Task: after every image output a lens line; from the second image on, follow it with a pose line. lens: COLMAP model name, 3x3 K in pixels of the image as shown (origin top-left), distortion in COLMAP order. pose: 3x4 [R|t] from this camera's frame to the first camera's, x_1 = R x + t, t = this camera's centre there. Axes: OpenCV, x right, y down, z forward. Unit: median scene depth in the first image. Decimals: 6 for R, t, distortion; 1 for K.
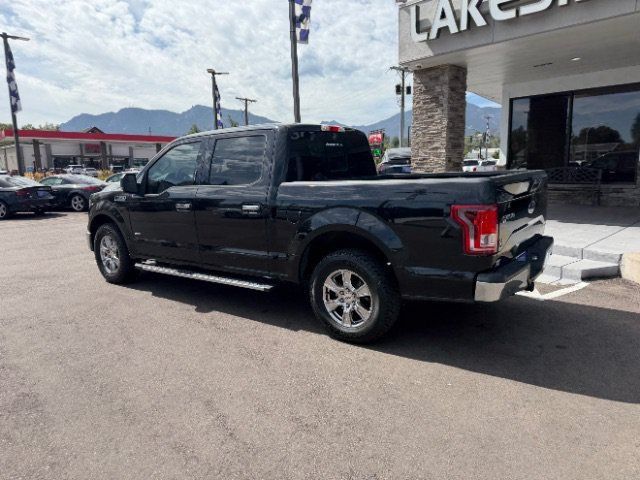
lens RADIAL K [[452.7, 0, 315.8], [0, 452.7, 238.1], [0, 0, 1]] dist [0.019444, -0.031698]
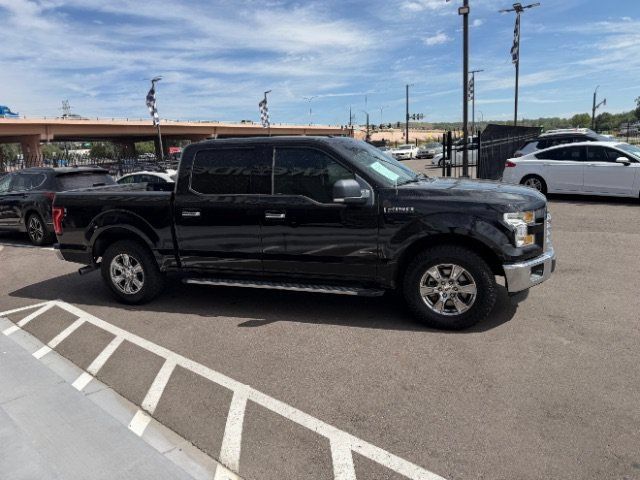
lens RADIAL K [[454.6, 0, 315.8], [0, 454.6, 243.2], [0, 0, 1]] dist [0.001038, -0.006263]
pose [[-0.959074, 0.113359, -0.259473, 0.081733], [0.017711, 0.938586, 0.344589, -0.240294], [0.282600, 0.325891, -0.902182, 1.316150]]
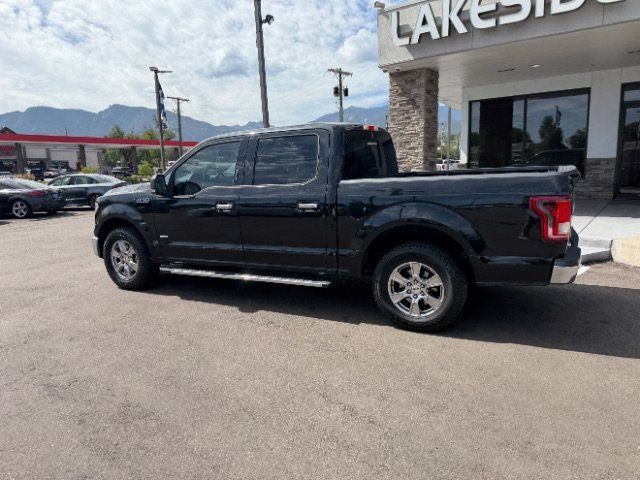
lens RADIAL K [[452.7, 0, 315.8], [0, 452.7, 238.1], [0, 0, 1]] dist [0.019444, -0.031698]
pose [[0.988035, -0.033829, 0.150474, -0.148044], [0.034137, 0.999417, 0.000533, 0.002746], [-0.150404, 0.004610, 0.988614, -0.002821]]
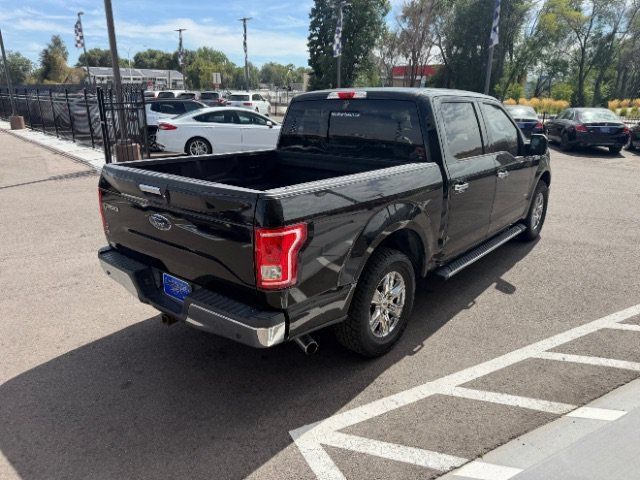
lens RADIAL K [[455.3, 0, 320.0], [0, 455.3, 240.0], [0, 0, 1]] dist [0.021837, -0.034386]
pose [[-0.067541, 0.303811, -0.950335, 0.551310], [-0.158483, 0.937150, 0.310860, -0.144582], [0.985049, 0.171607, -0.015147, 0.590447]]
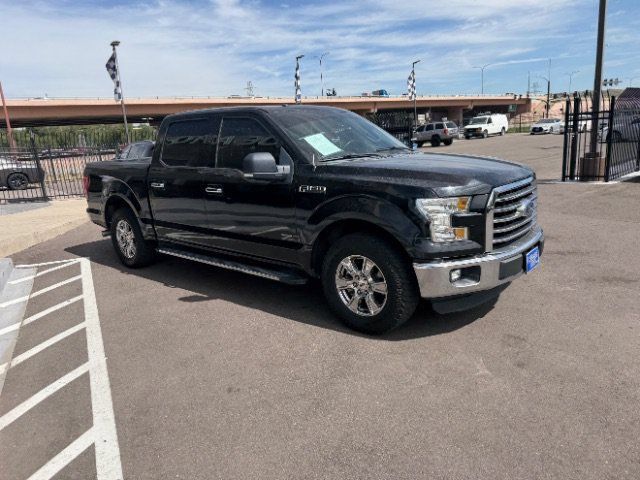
lens RADIAL K [[452.7, 0, 315.8], [0, 452.7, 238.1], [0, 0, 1]] dist [0.019444, -0.031698]
pose [[-0.994487, 0.048498, 0.092974, -0.185552], [0.079518, 0.926764, 0.367130, -0.216168], [-0.068360, 0.372499, -0.925511, 1.298590]]
